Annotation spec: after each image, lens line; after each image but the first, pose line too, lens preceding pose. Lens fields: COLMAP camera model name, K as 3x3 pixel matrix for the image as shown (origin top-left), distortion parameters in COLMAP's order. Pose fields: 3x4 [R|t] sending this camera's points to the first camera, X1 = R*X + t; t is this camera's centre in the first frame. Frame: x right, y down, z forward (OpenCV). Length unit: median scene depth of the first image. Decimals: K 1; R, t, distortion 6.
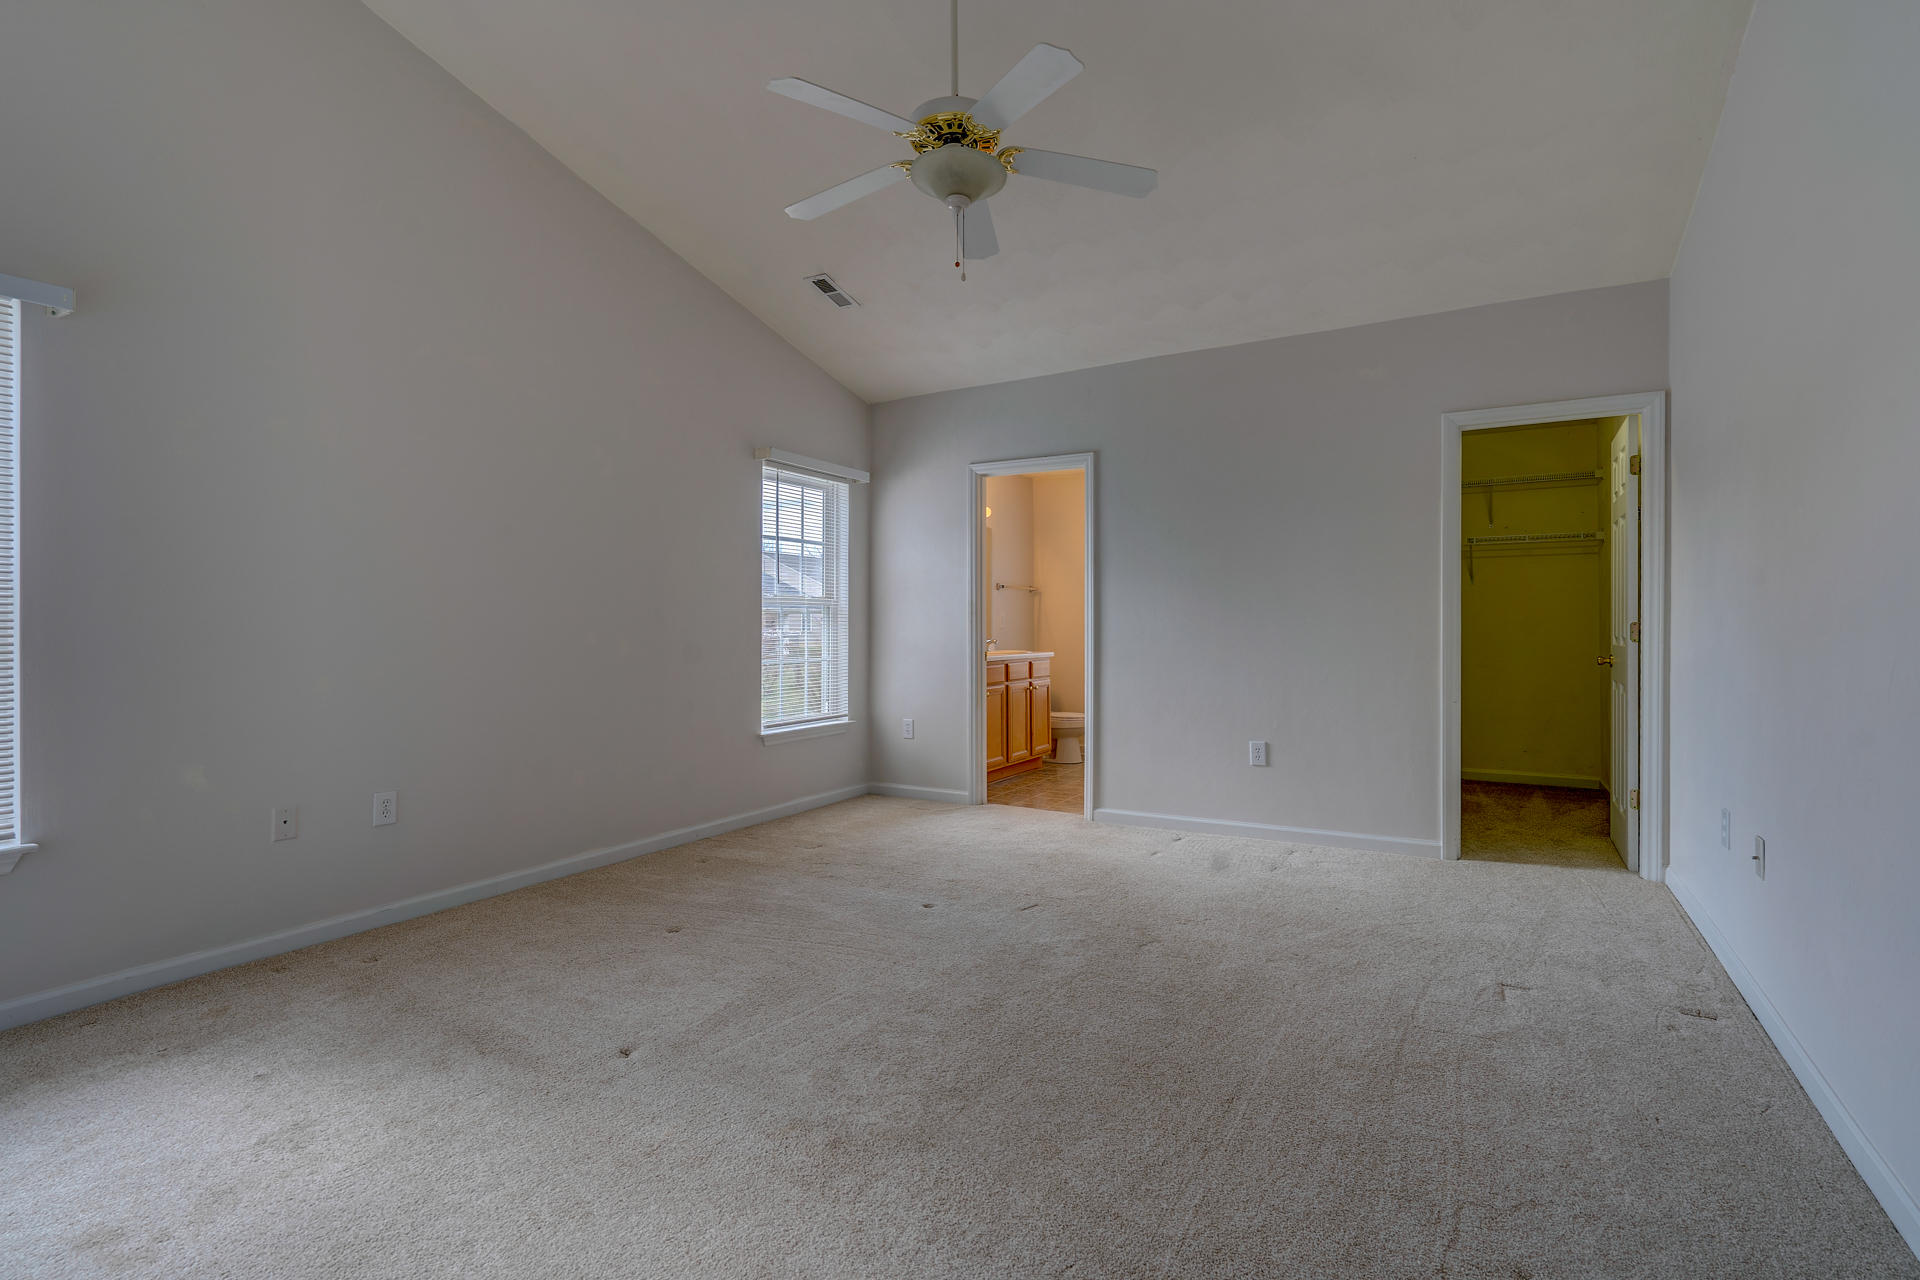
lens RADIAL K [[901.1, 0, 961.8], [0, 901.1, 631.8], [0, 0, 1]] dist [-0.002094, 0.000650]
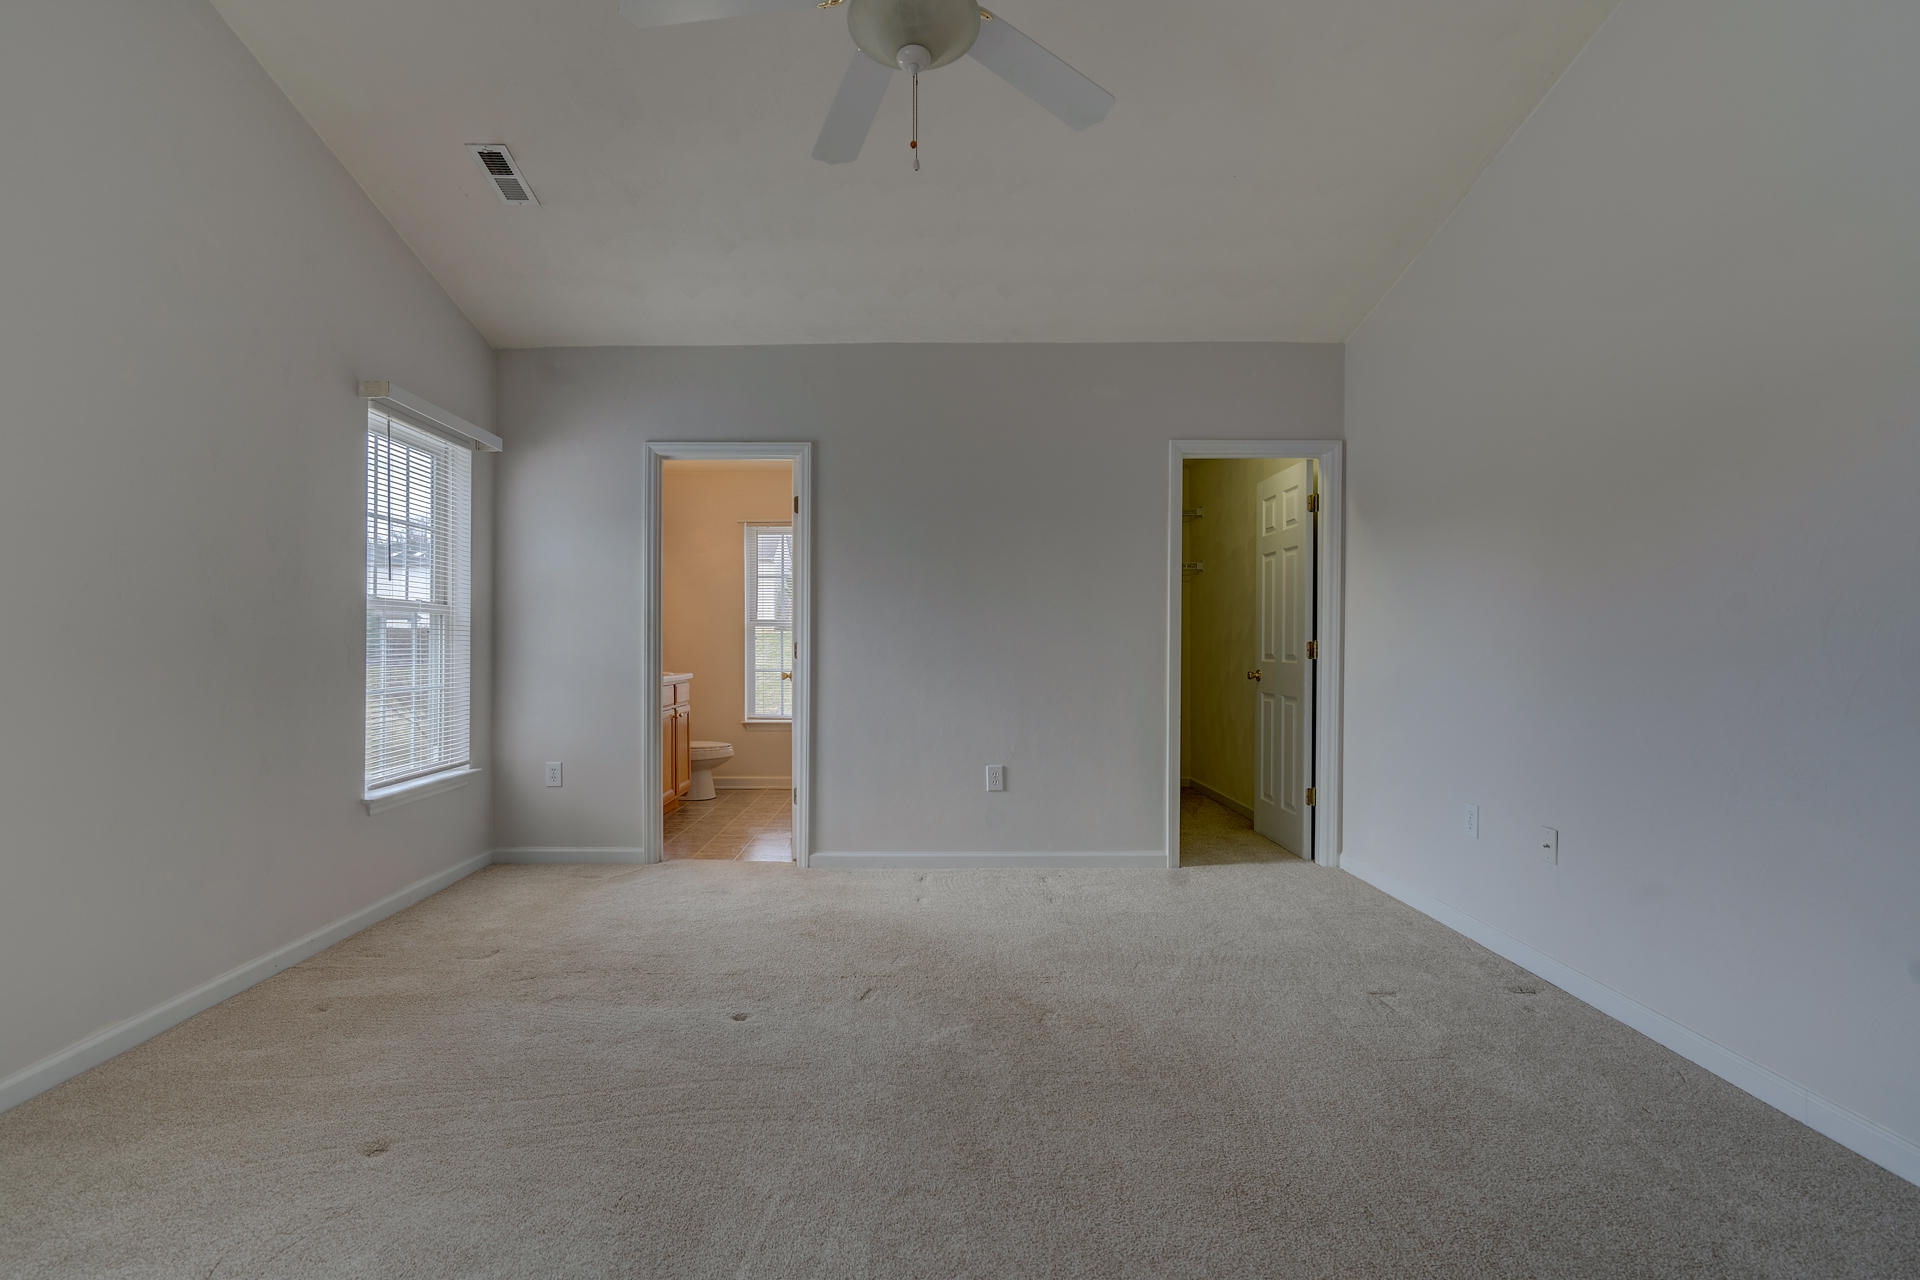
lens RADIAL K [[897.9, 0, 907.8], [0, 897.9, 654.1], [0, 0, 1]] dist [-0.001885, 0.000537]
pose [[0.869920, -0.002200, 0.493189, -0.213618], [-0.000513, 0.999985, 0.005367, -0.000729], [-0.493193, -0.004922, 0.869906, 0.216358]]
